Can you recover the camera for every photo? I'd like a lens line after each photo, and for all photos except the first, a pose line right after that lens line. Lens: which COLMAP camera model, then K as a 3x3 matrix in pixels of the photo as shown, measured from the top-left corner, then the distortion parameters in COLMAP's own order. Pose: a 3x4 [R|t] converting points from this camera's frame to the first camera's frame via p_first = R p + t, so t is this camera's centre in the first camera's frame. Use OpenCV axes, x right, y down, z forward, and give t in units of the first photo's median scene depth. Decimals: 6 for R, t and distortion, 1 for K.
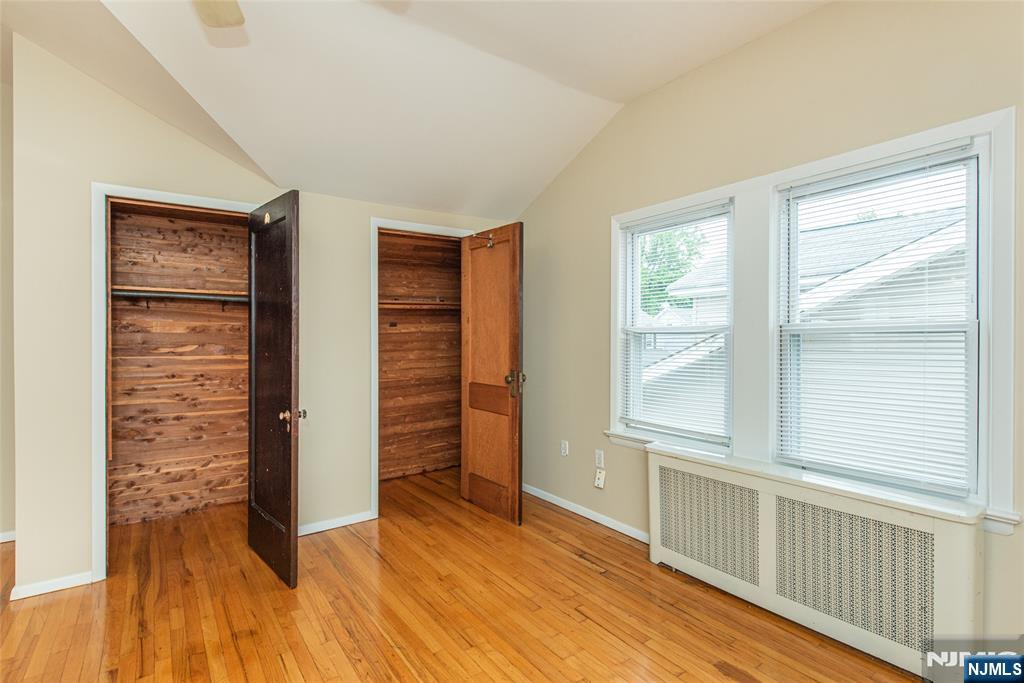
lens RADIAL K [[480.7, 0, 505.5], [0, 480.7, 341.6], [0, 0, 1]] dist [0.000910, -0.000154]
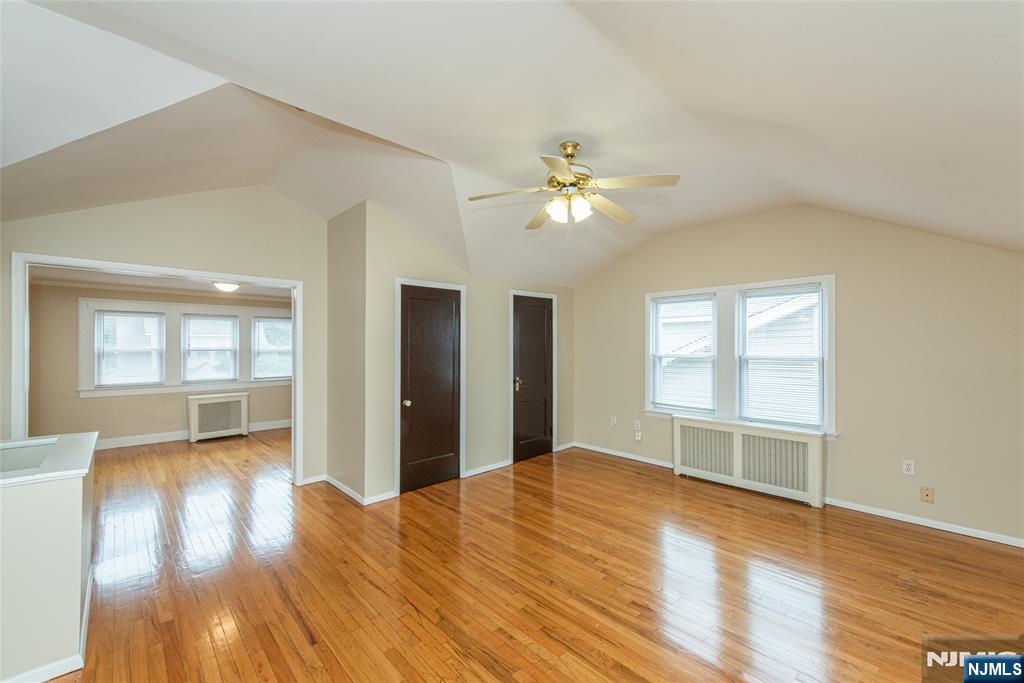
lens RADIAL K [[412.2, 0, 511.8], [0, 412.2, 345.6], [0, 0, 1]] dist [-0.007598, 0.000018]
pose [[0.989498, -0.000937, 0.144541, -0.662674], [0.001940, 0.999975, -0.006798, -0.062855], [-0.144531, 0.007007, 0.989475, -0.628439]]
